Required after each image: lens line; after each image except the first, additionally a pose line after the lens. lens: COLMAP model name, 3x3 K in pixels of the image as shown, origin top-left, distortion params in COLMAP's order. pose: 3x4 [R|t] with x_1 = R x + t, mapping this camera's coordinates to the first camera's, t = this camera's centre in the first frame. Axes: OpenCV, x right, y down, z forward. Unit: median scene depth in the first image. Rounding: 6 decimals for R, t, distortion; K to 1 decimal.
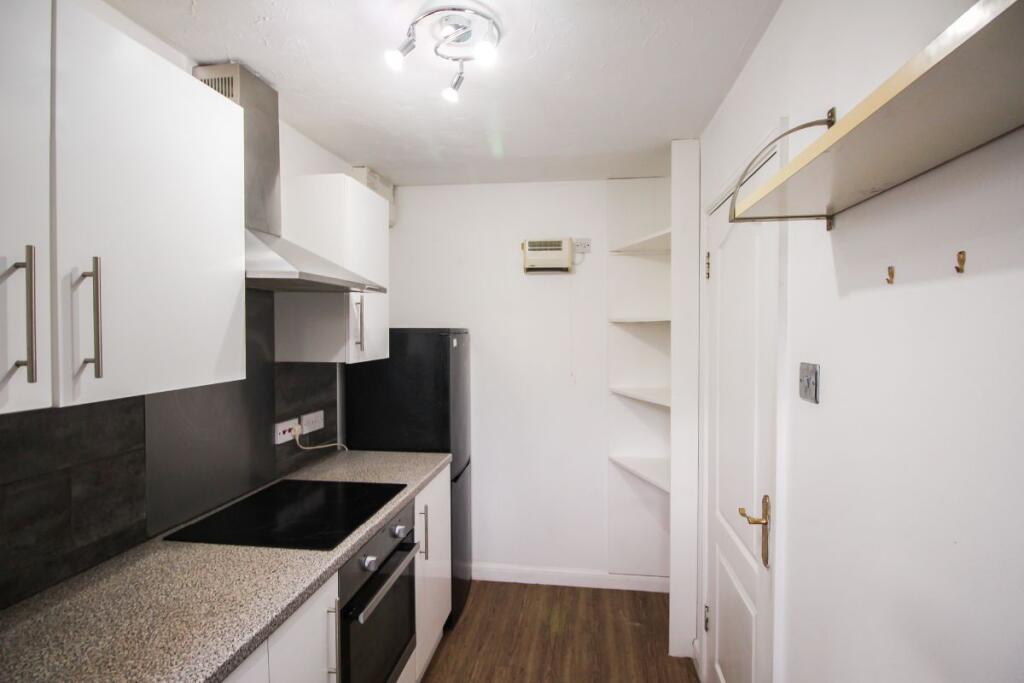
lens RADIAL K [[491.0, 0, 522.5], [0, 491.0, 334.5], [0, 0, 1]] dist [0.009648, -0.021536]
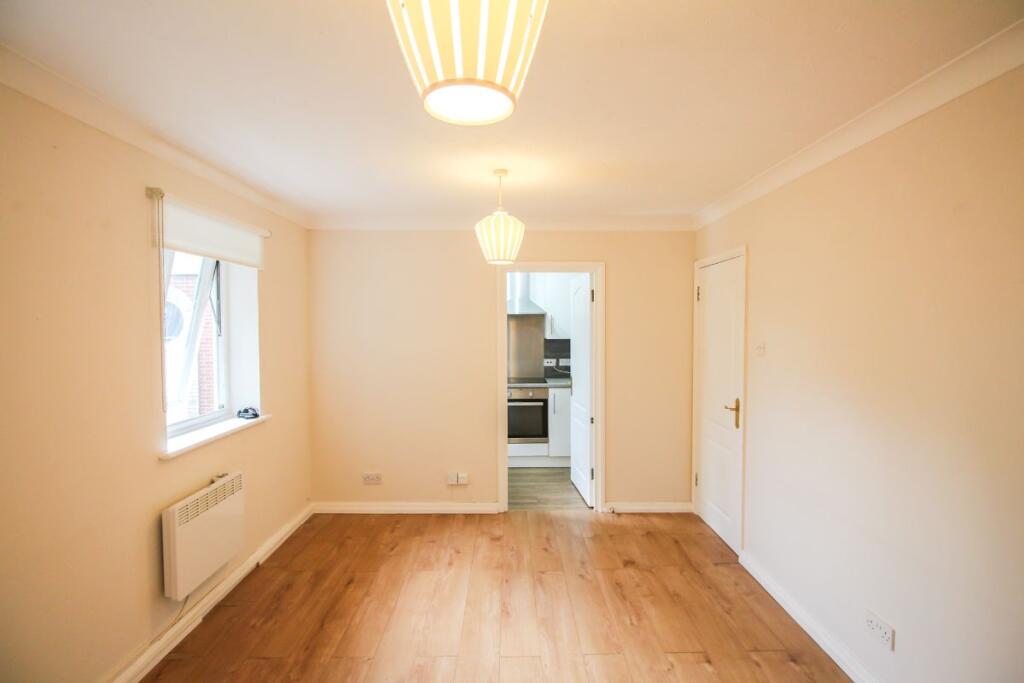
lens RADIAL K [[491.0, 0, 522.5], [0, 491.0, 334.5], [0, 0, 1]] dist [0.009648, -0.021536]
pose [[0.165506, 0.023940, -0.985918, 1.928049], [-0.010252, 0.999693, 0.022554, -0.021905], [0.986155, 0.006375, 0.165701, 0.322353]]
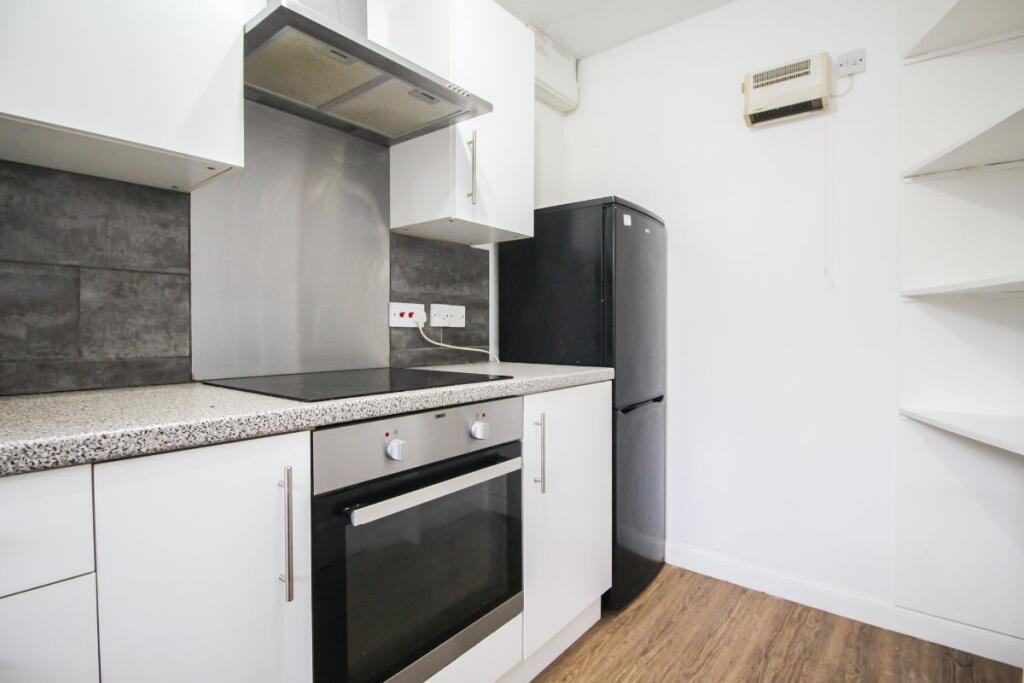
lens RADIAL K [[491.0, 0, 522.5], [0, 491.0, 334.5], [0, 0, 1]] dist [0.009648, -0.021536]
pose [[0.857264, 0.009235, -0.514794, 0.107916], [-0.006388, 0.999953, 0.007301, 0.189176], [0.514837, -0.002971, 0.857283, 0.320862]]
